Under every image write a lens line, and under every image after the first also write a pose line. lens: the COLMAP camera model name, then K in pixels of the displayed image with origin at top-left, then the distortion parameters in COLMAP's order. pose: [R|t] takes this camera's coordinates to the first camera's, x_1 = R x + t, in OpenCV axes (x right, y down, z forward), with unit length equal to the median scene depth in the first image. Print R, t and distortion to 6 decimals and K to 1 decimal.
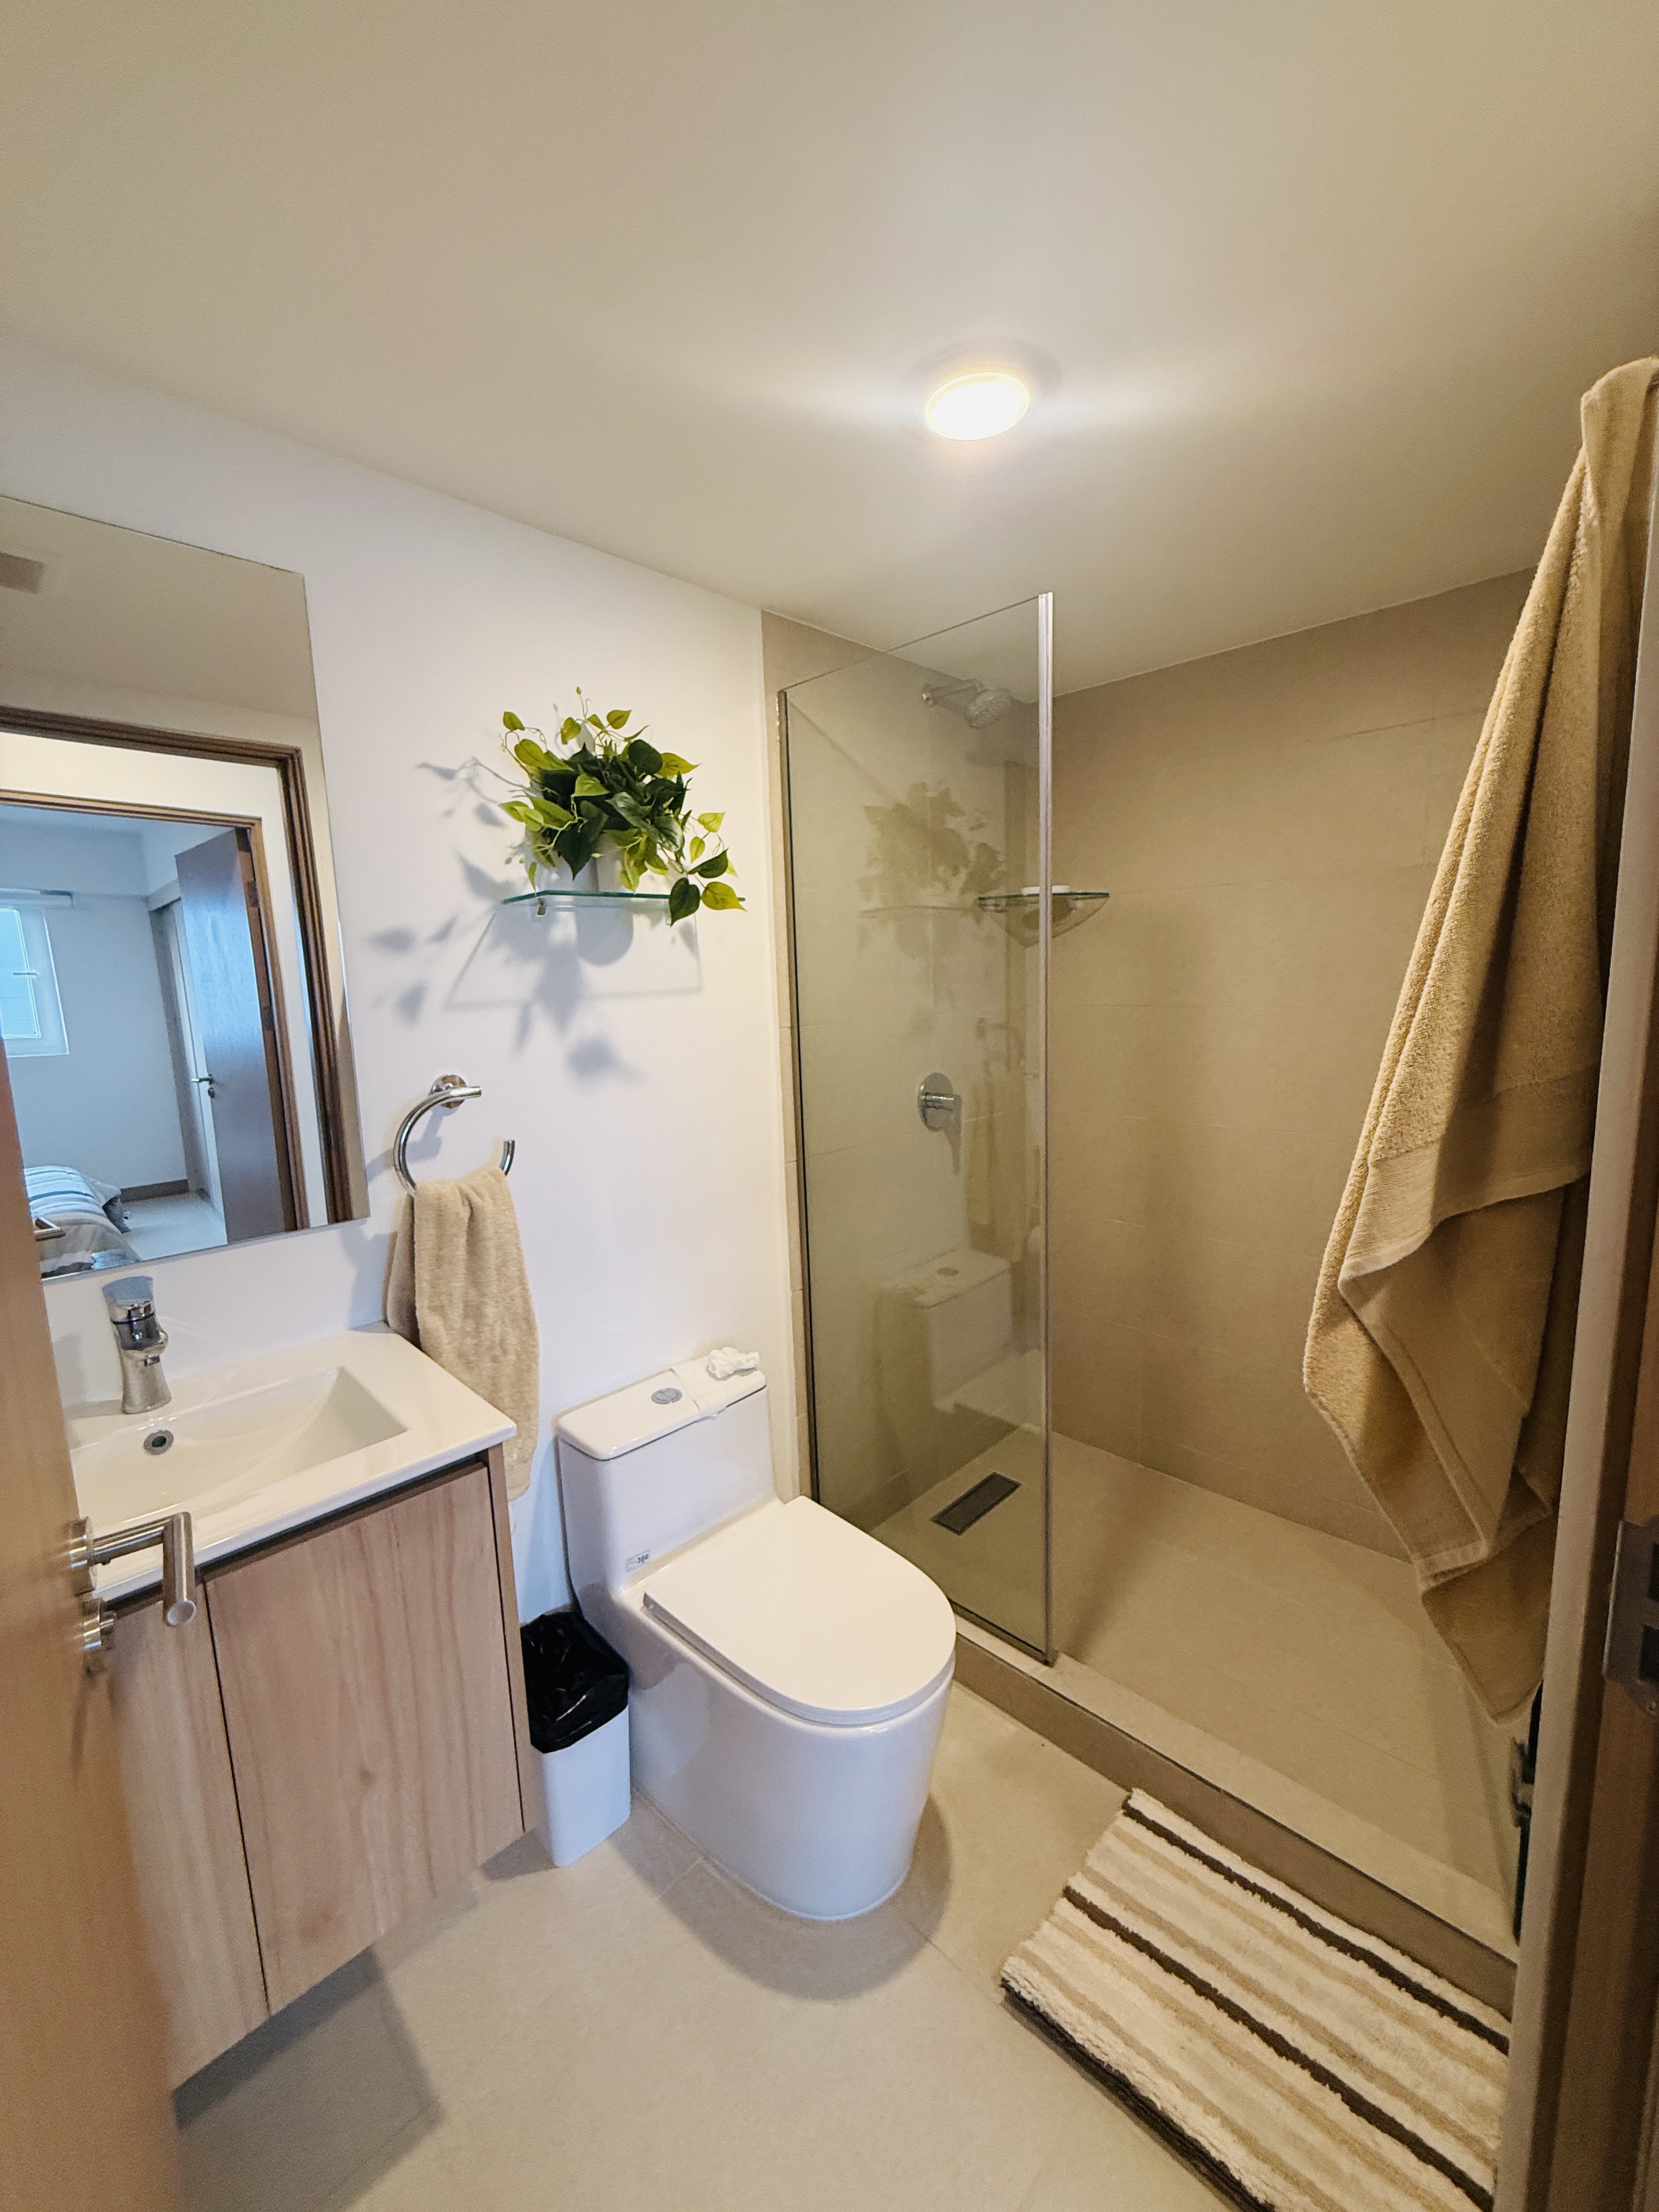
lens RADIAL K [[900.5, 0, 829.5], [0, 900.5, 1106.0], [0, 0, 1]] dist [0.010673, -0.030609]
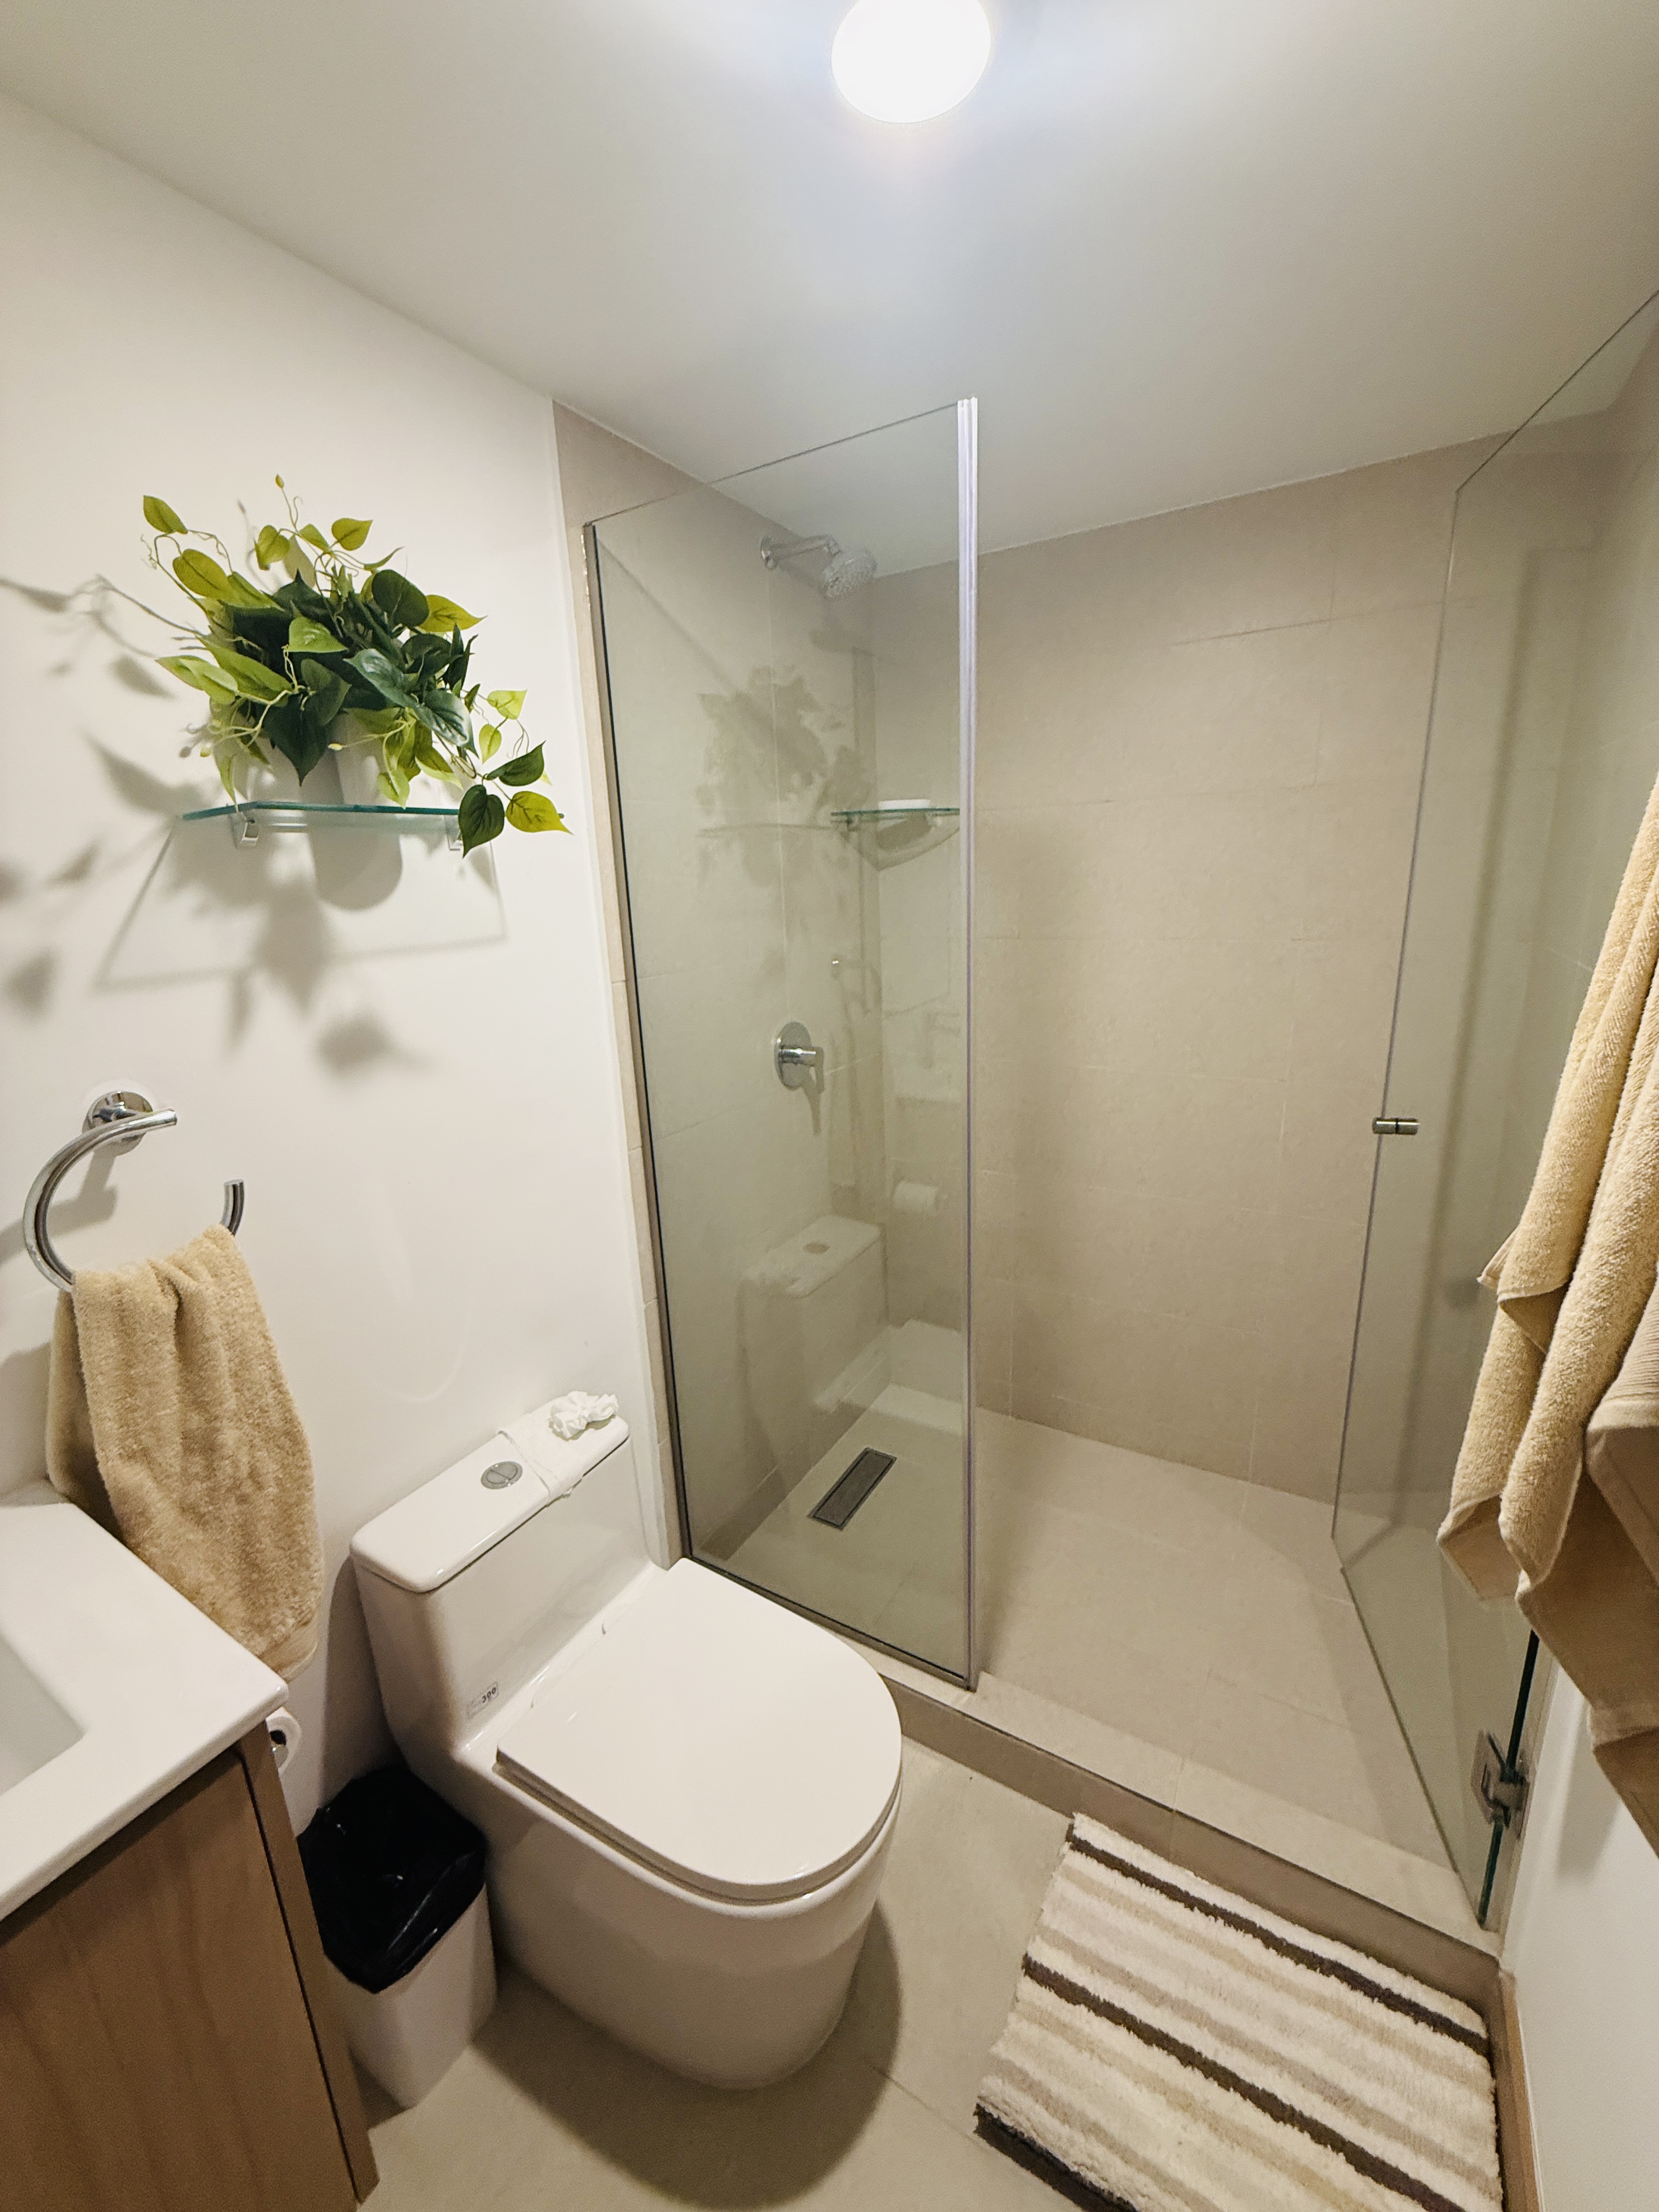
lens RADIAL K [[883.5, 0, 827.7], [0, 883.5, 1099.1], [0, 0, 1]] dist [-0.002655, 0.000129]
pose [[0.970532, -0.063206, 0.232535, -0.073757], [0.040541, 0.994061, 0.100993, -0.071546], [-0.237537, -0.088590, 0.967330, 0.262125]]
